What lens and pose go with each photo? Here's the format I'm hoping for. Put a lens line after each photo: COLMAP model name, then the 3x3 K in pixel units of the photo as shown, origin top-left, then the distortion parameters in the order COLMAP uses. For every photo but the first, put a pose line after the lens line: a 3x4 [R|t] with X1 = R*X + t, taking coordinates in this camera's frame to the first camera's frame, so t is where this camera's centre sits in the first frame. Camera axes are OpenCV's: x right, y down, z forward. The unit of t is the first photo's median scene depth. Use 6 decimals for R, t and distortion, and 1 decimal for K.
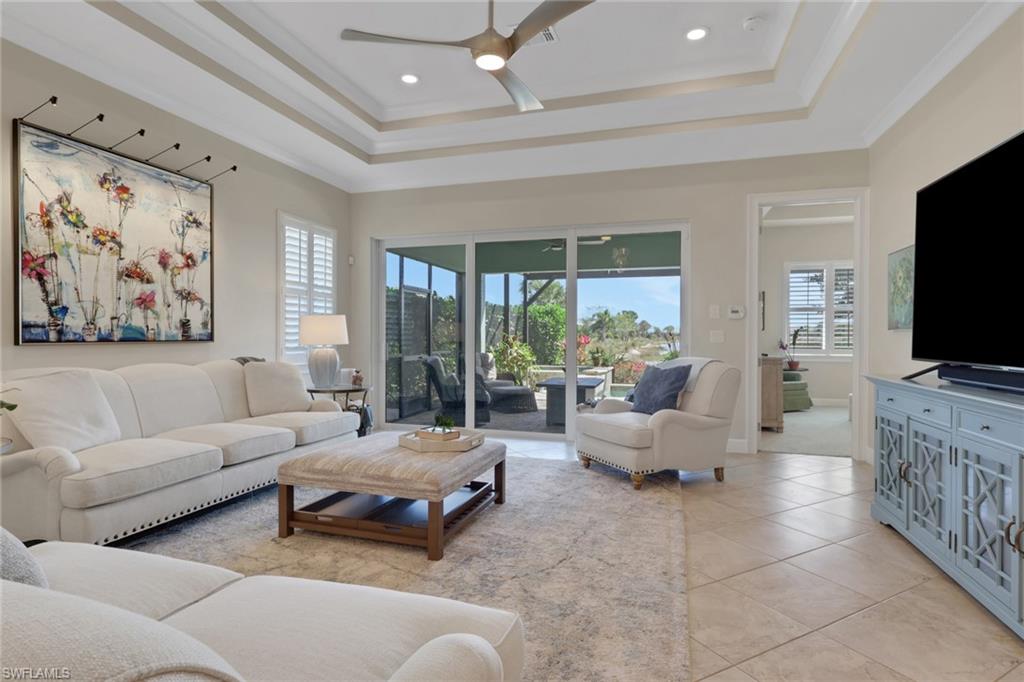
lens RADIAL K [[513.1, 0, 517.4], [0, 513.1, 341.7], [0, 0, 1]] dist [0.003349, 0.000265]
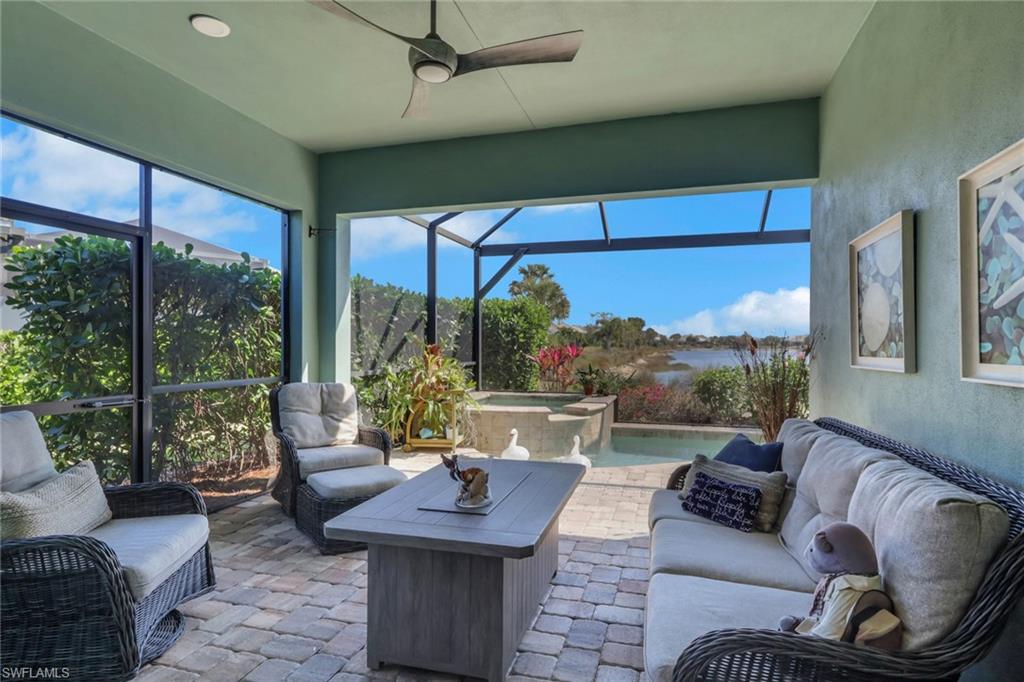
lens RADIAL K [[516.9, 0, 539.3], [0, 516.9, 346.3], [0, 0, 1]] dist [0.004911, -0.004417]
pose [[0.999496, -0.002539, 0.031659, 0.068759], [0.002786, 0.999966, -0.007755, -0.004956], [-0.031638, 0.007839, 0.999469, 0.348682]]
